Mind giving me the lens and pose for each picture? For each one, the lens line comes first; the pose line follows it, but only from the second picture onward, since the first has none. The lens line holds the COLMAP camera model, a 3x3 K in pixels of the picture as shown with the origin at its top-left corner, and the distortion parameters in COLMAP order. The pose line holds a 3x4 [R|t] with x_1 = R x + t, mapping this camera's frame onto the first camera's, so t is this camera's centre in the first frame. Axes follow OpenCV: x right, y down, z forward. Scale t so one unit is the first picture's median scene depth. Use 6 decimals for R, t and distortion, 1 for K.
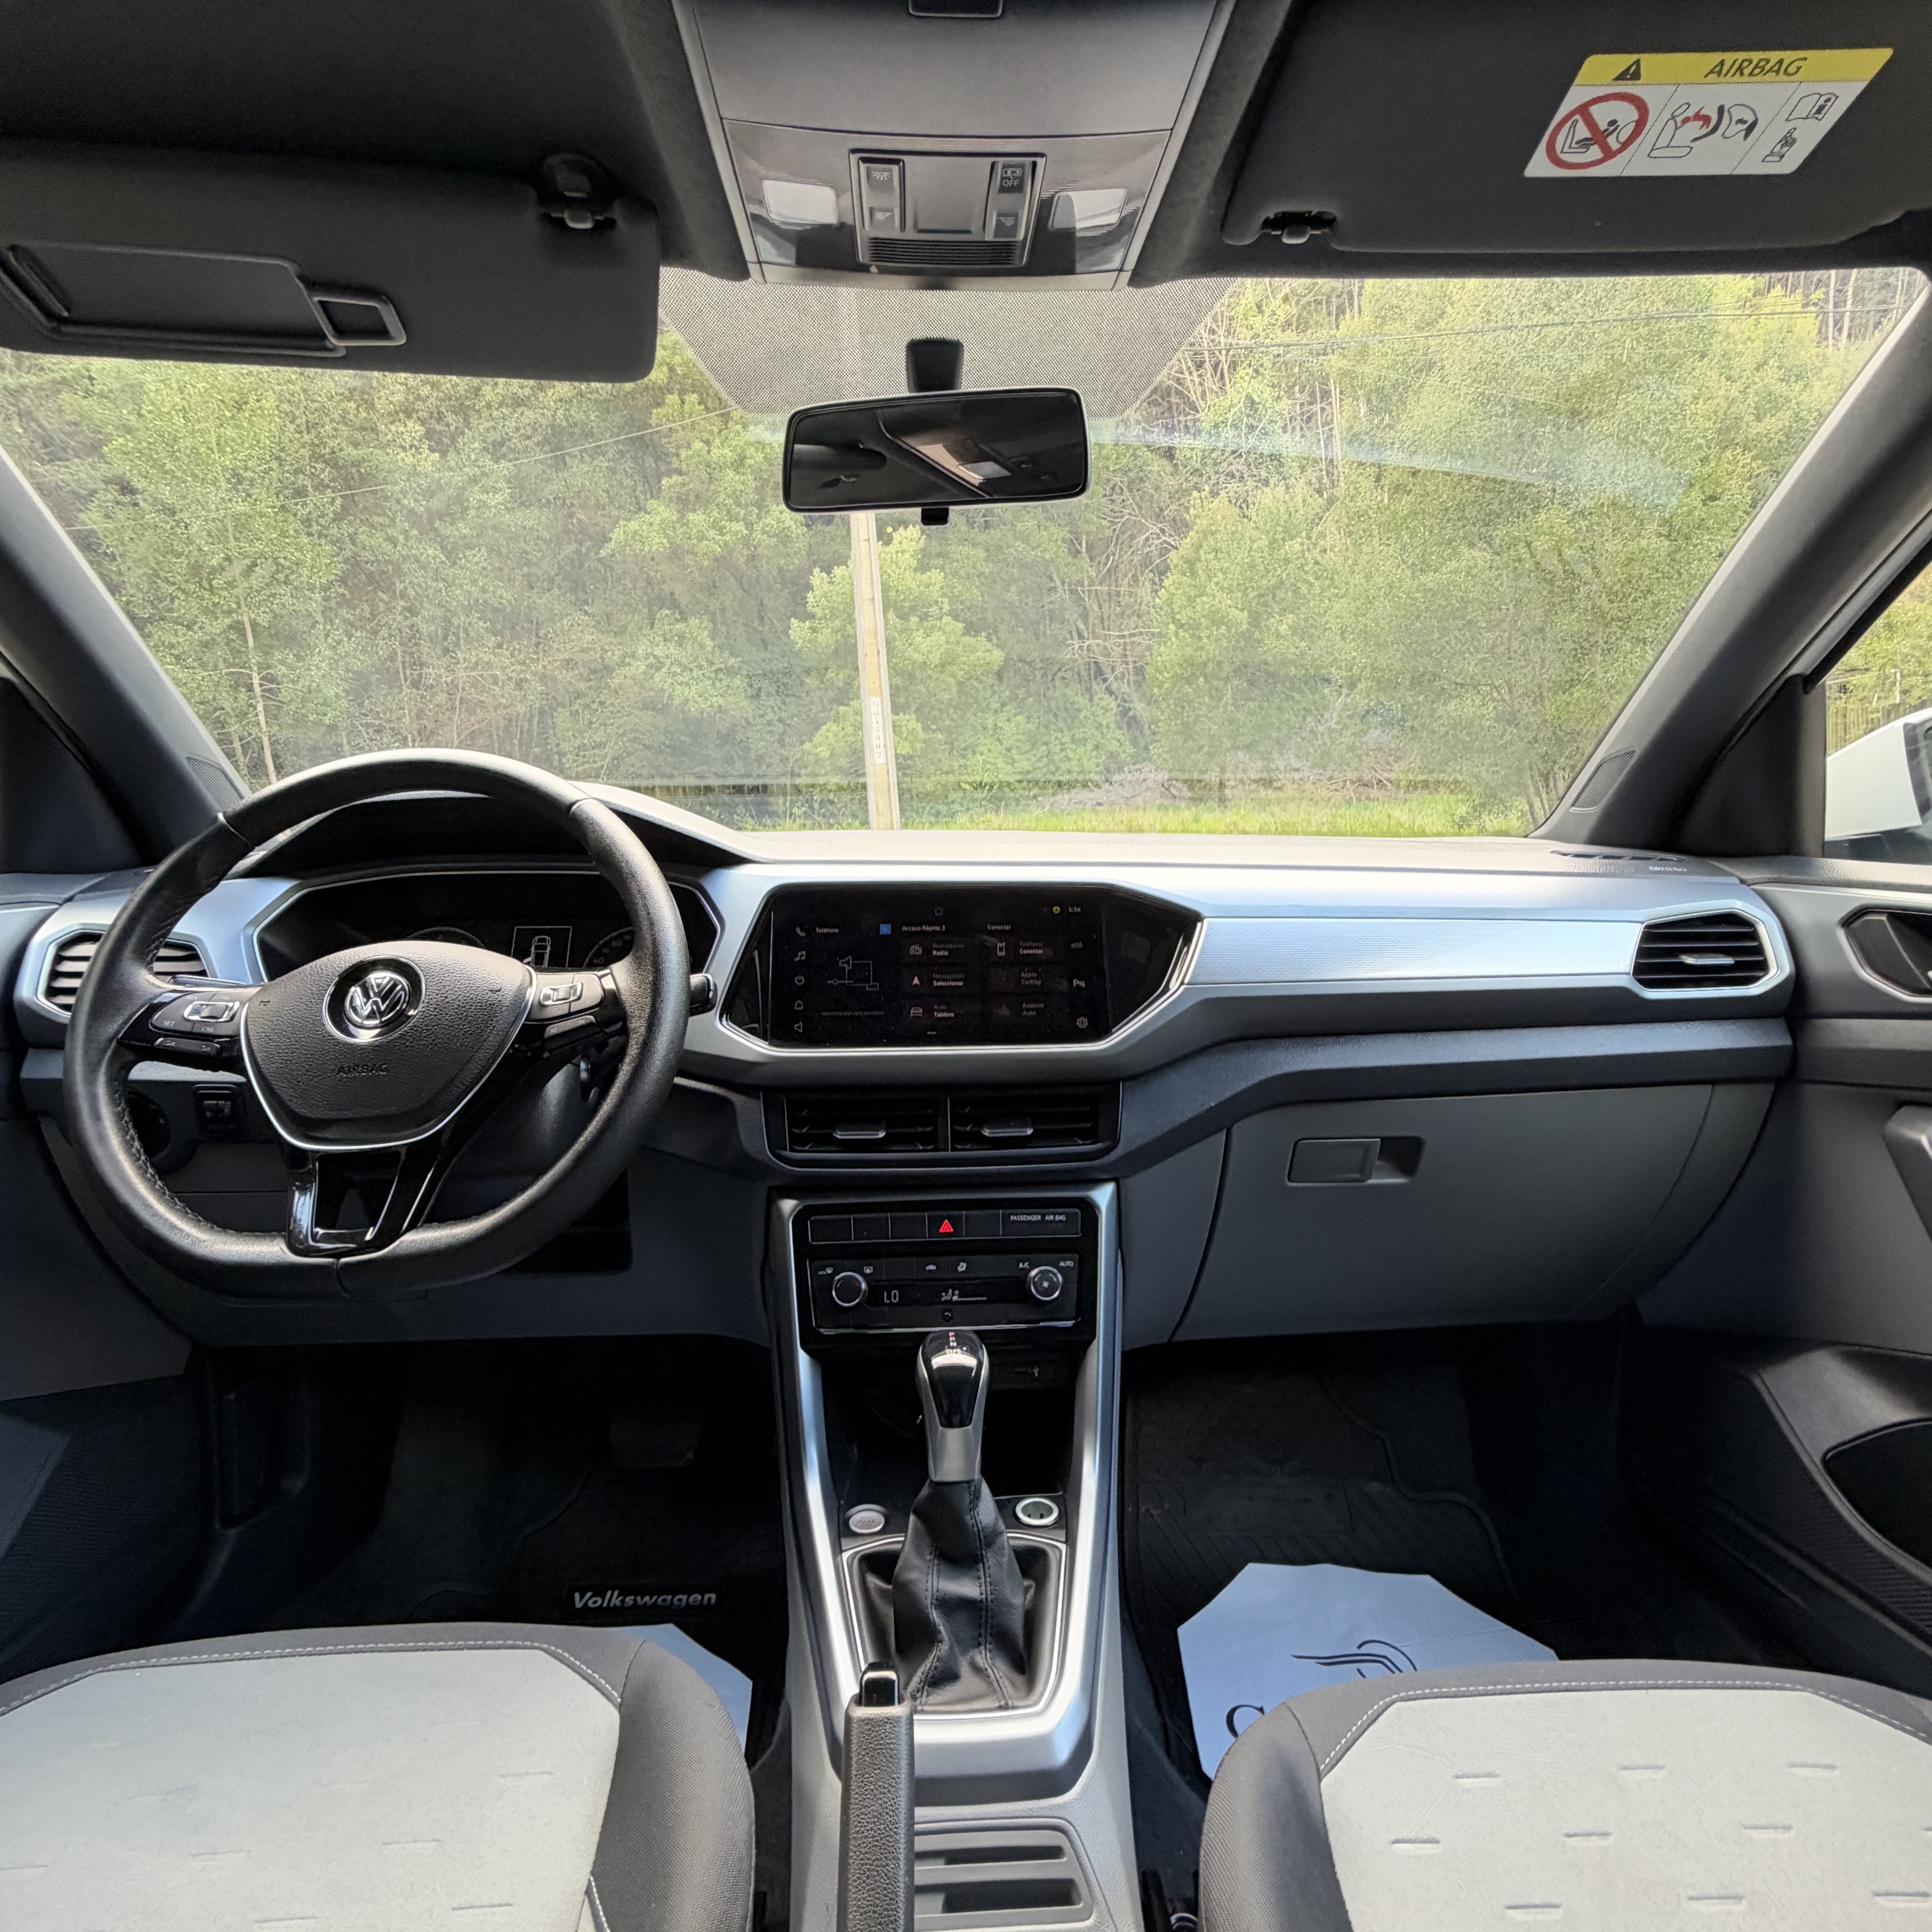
lens RADIAL K [[1078.4, 0, 967.3], [0, 1078.4, 962.8], [0, 0, 1]] dist [-0.005673, -0.000641]
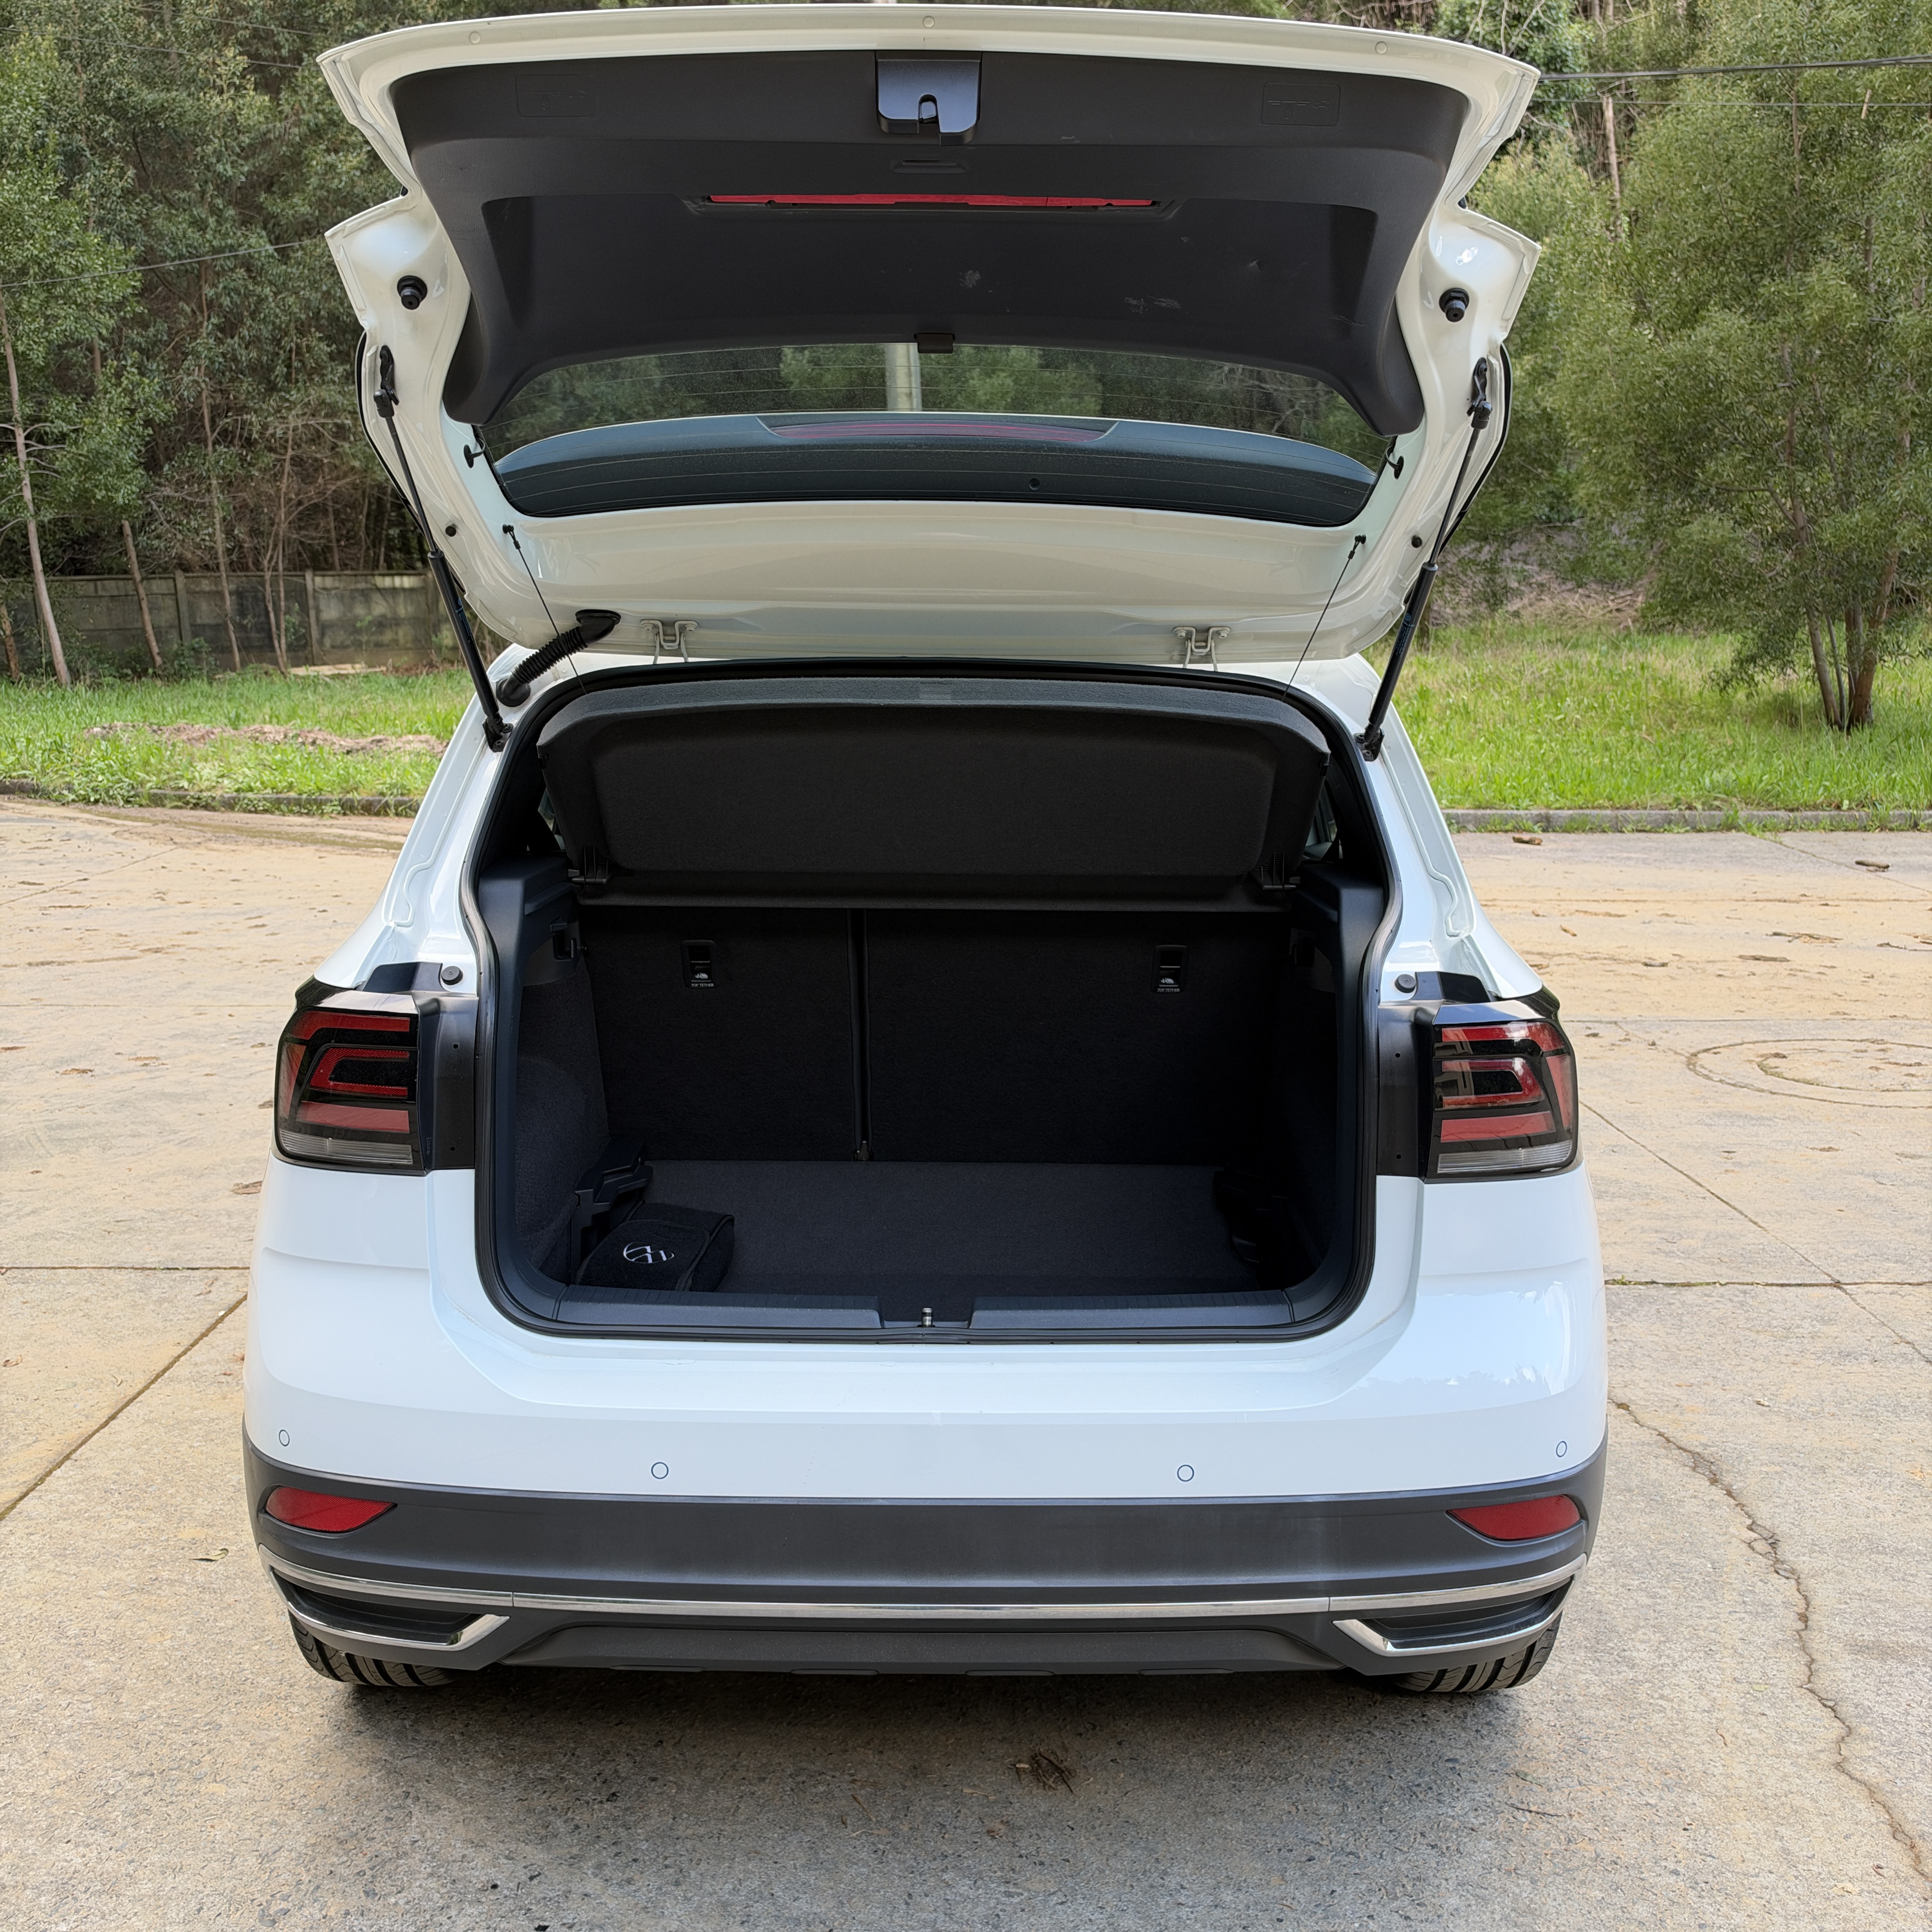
lens RADIAL K [[1868.8, 0, 976.8], [0, 1868.8, 945.8], [0, 0, 1]] dist [0.031416, -0.090825]
pose [[0.998947, 0.021696, -0.040427, 0.010642], [-0.020077, 0.998996, 0.040051, 0.003051], [0.041256, -0.039198, 0.998379, -0.166415]]
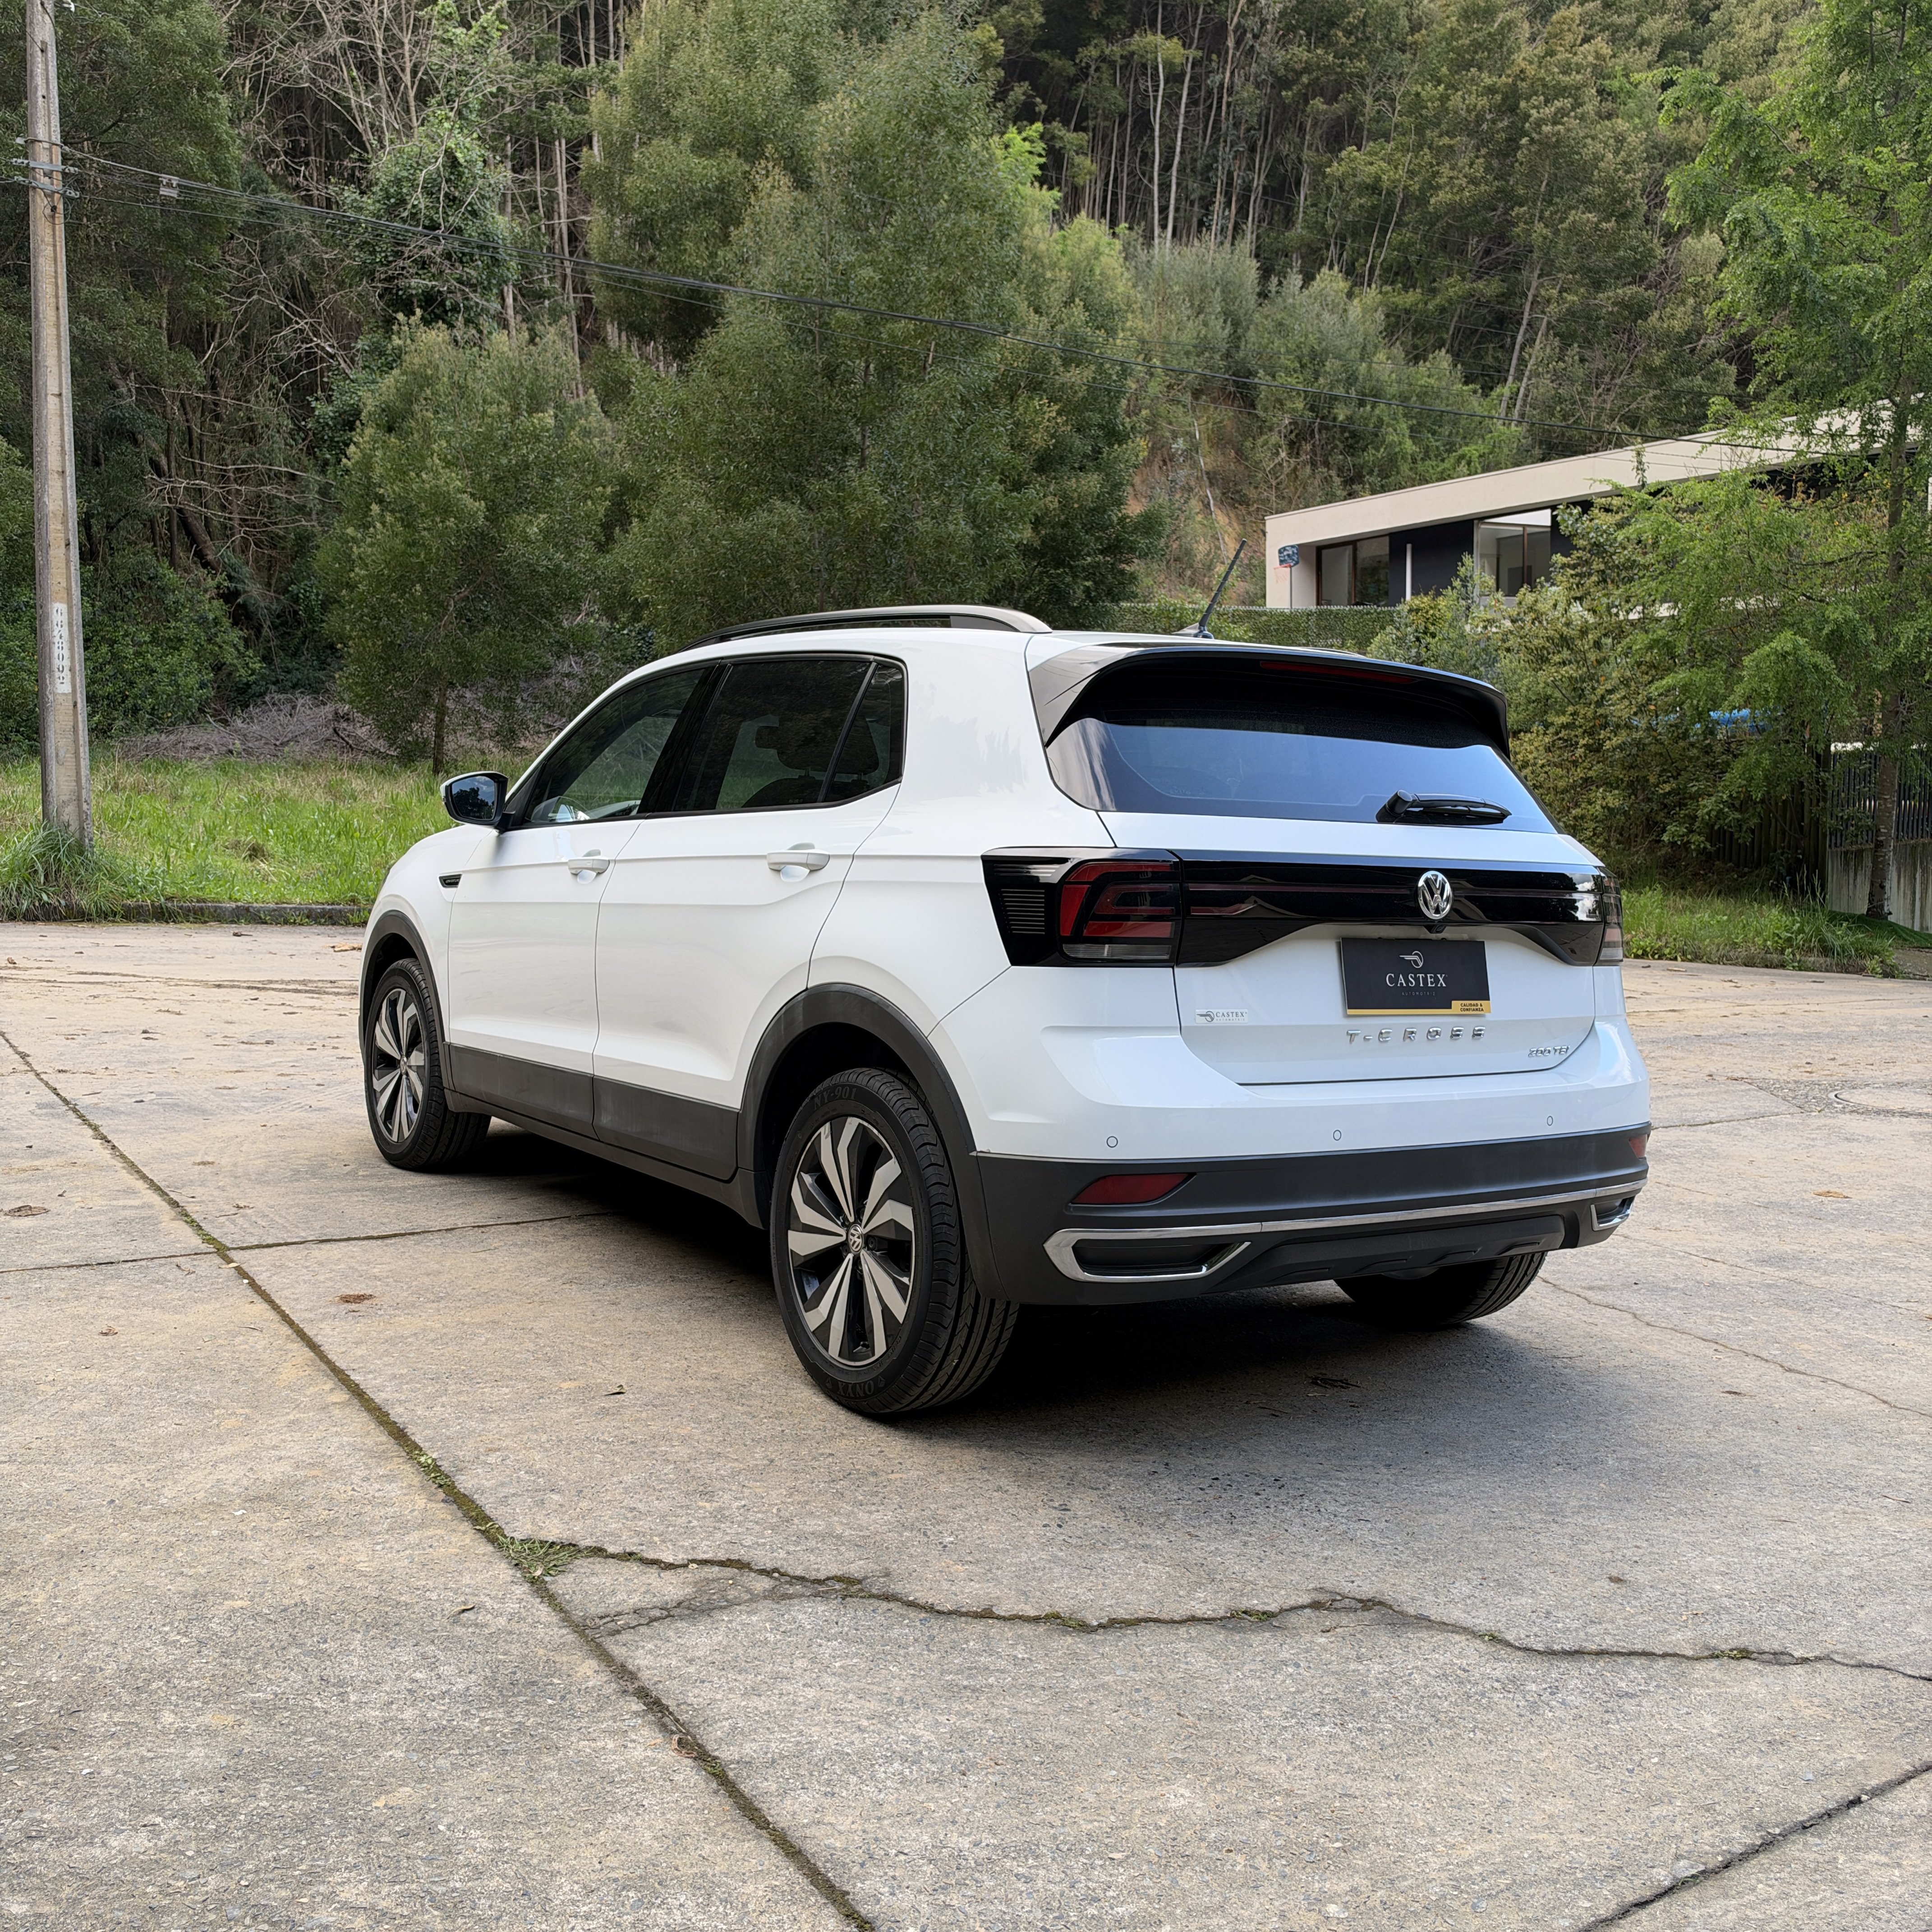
lens RADIAL K [[1846.8, 0, 962.9], [0, 1846.8, 954.0], [0, 0, 1]] dist [0.154297, -0.354492]
pose [[0.848837, 0.010243, 0.528555, -0.110119], [0.012026, 0.999179, -0.038677, 0.023357], [-0.528518, 0.039187, 0.848017, -0.186933]]
